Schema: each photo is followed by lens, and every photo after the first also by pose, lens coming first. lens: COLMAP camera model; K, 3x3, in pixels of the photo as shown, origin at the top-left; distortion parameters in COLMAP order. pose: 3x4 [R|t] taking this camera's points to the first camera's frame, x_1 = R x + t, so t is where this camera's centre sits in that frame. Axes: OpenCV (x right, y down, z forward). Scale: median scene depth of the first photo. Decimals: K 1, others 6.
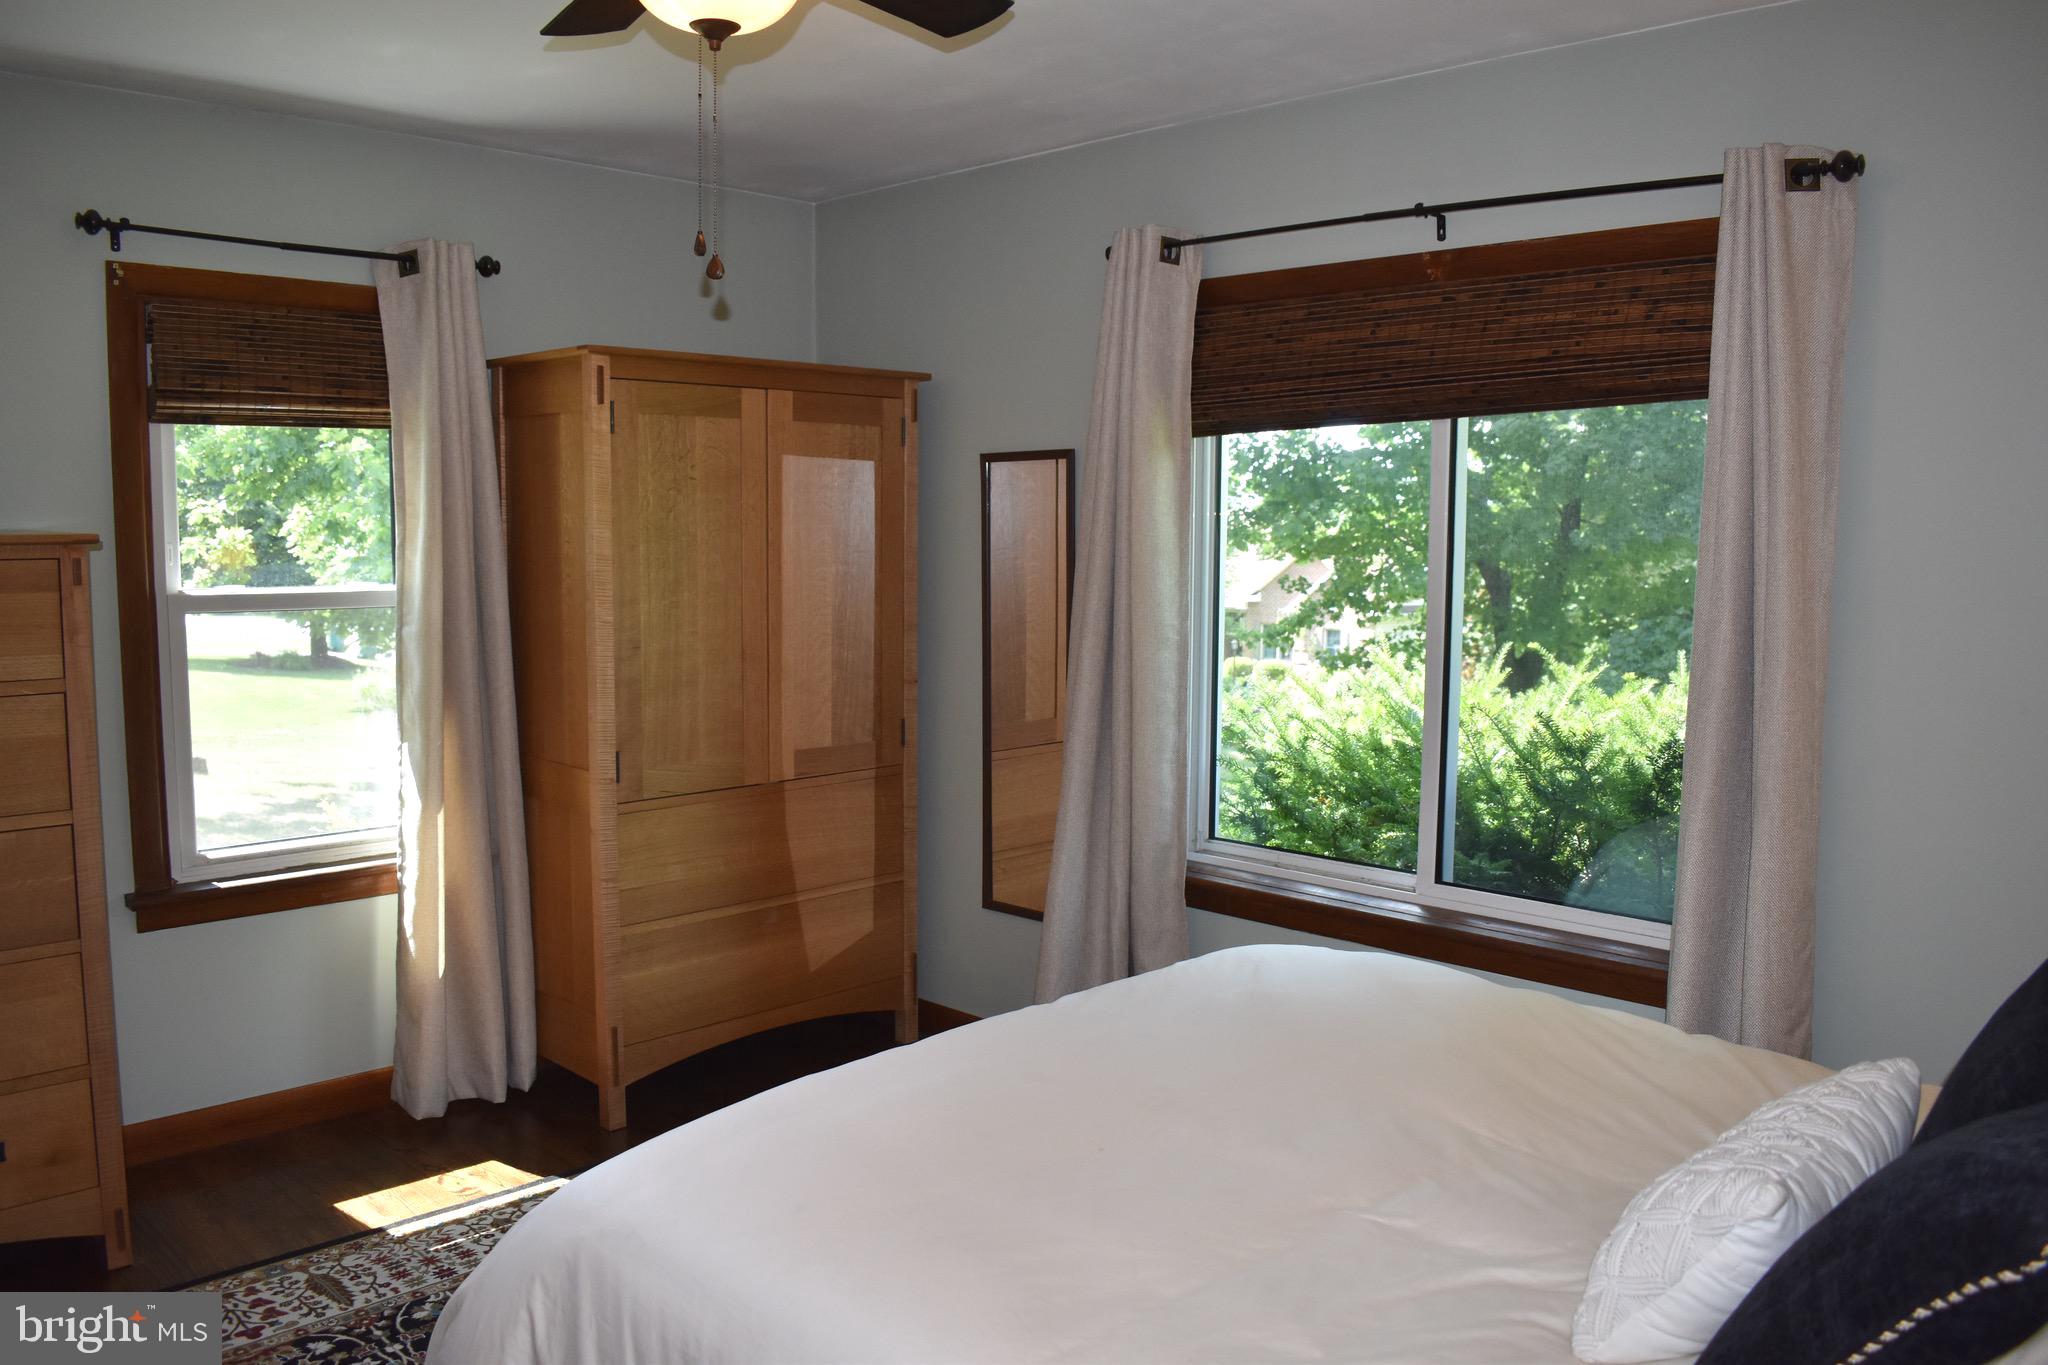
lens RADIAL K [[1604.0, 0, 1024.4], [0, 1604.0, 684.8], [0, 0, 1]] dist [-0.093916, 0.017647]
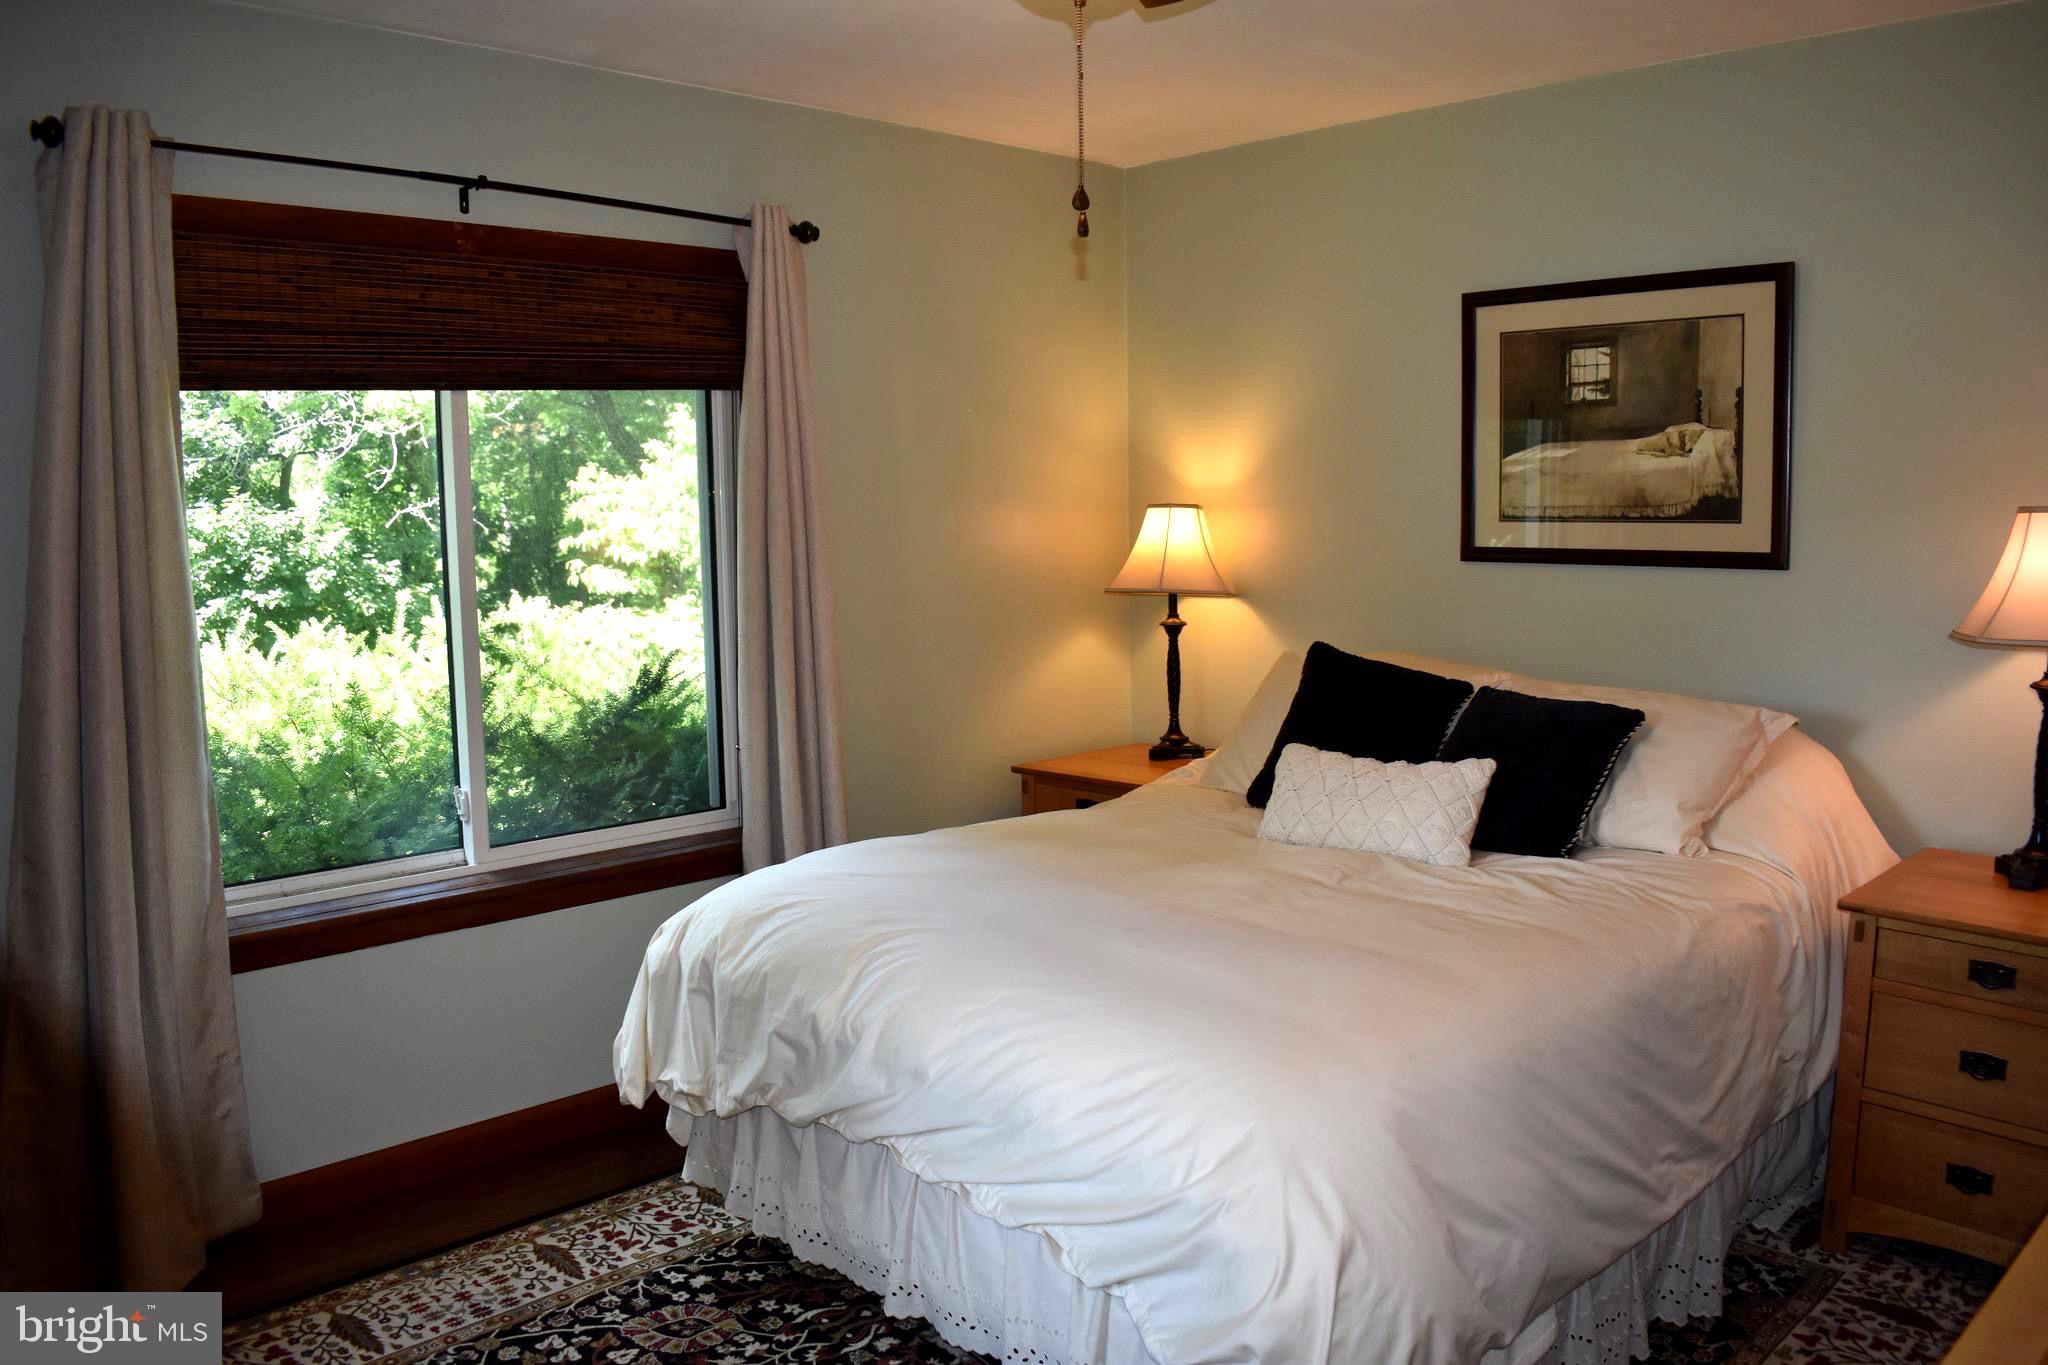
lens RADIAL K [[1604.0, 0, 1024.8], [0, 1604.0, 678.9], [0, 0, 1]] dist [-0.093916, 0.017647]
pose [[0.011953, -0.118087, 0.992931, -0.763871], [0.111075, 0.987013, 0.116046, -0.064277], [-0.993740, 0.108903, 0.024915, 0.652891]]
